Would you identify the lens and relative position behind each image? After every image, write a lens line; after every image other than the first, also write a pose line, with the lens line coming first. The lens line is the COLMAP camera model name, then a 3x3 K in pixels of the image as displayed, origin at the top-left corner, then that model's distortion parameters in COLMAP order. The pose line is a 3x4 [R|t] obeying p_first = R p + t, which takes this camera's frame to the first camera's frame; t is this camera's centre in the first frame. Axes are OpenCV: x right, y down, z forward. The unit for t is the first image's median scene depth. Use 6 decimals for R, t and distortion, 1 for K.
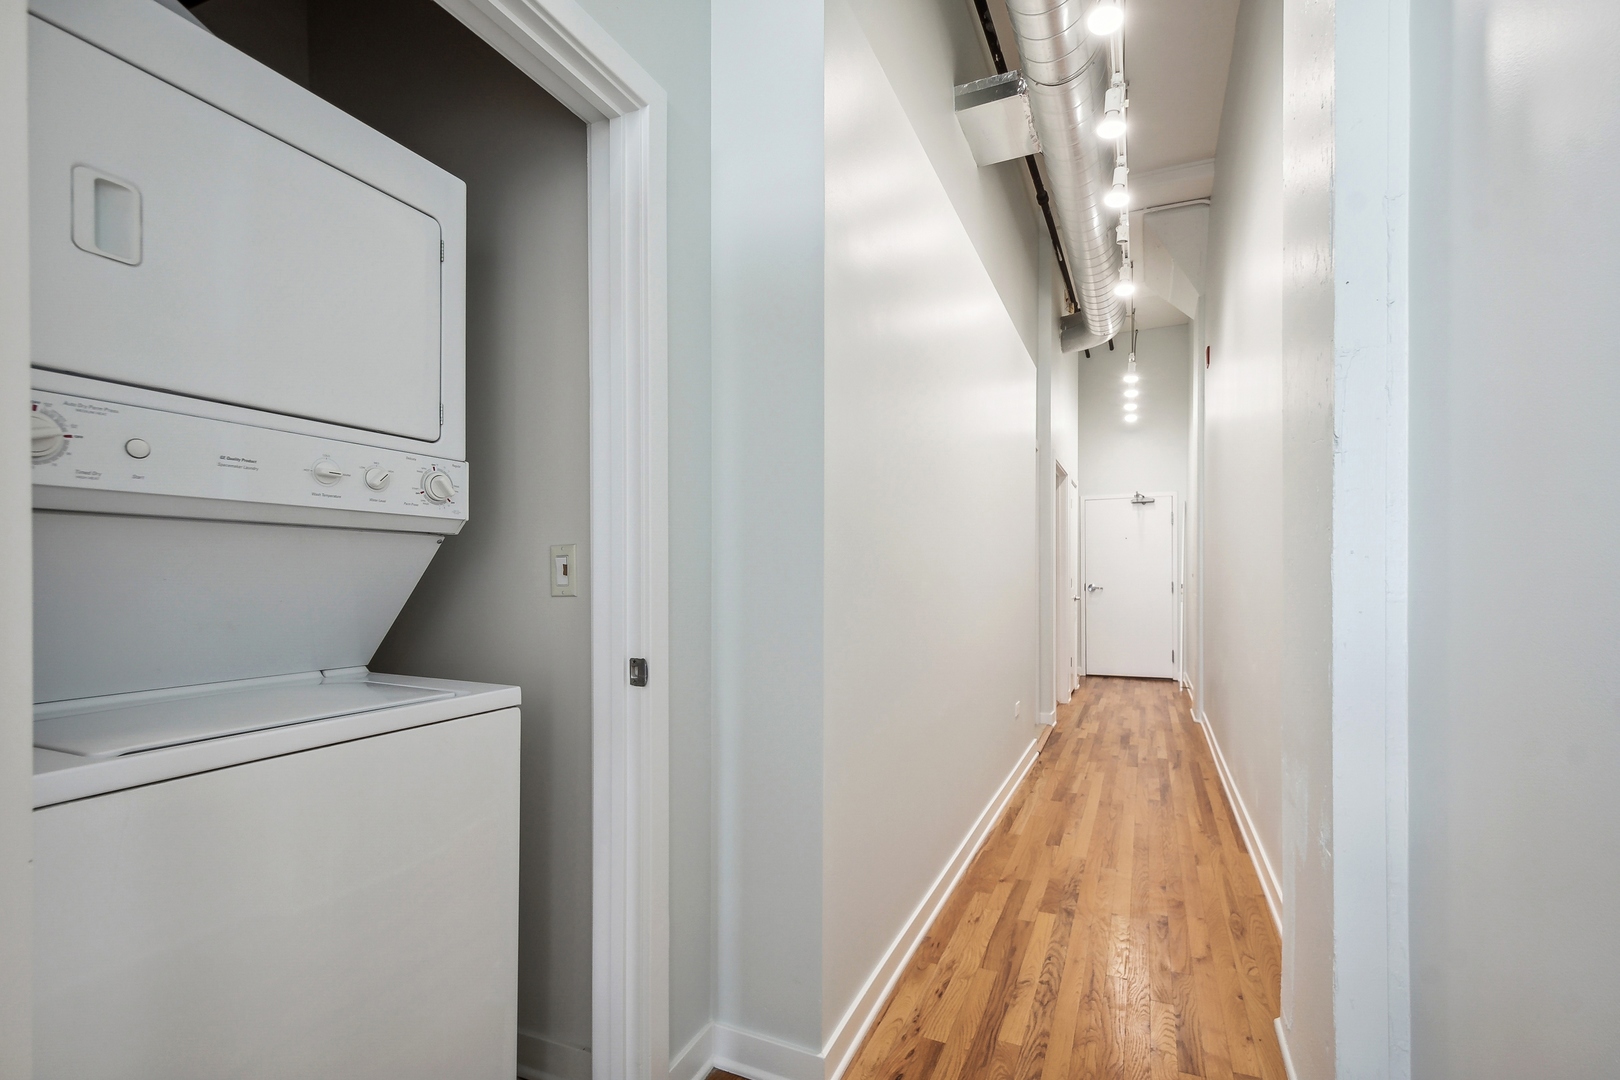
lens RADIAL K [[750.4, 0, 839.3], [0, 750.4, 562.3], [0, 0, 1]] dist [0.001884, 0.000449]
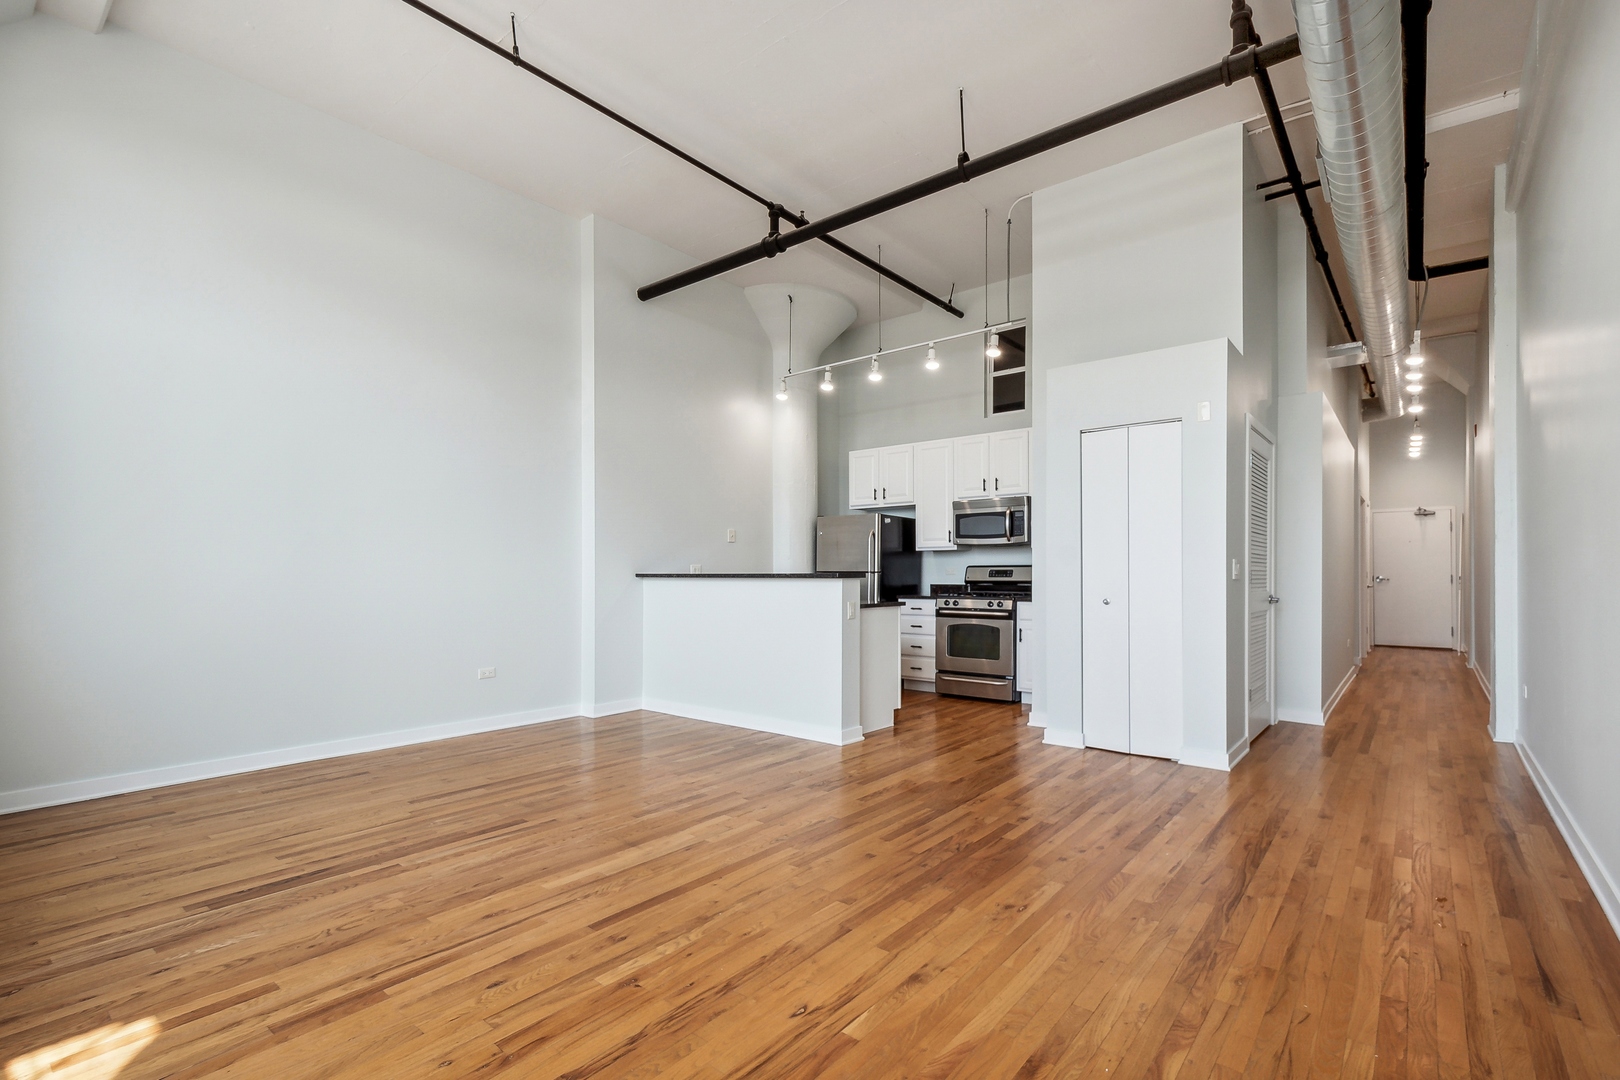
lens RADIAL K [[726.4, 0, 854.4], [0, 726.4, 576.5], [0, 0, 1]] dist [0.003168, -0.000885]
pose [[0.962492, -0.013009, -0.270999, -0.285473], [0.017858, 0.999721, 0.015436, -0.011222], [0.270723, -0.019697, 0.962456, -0.668867]]
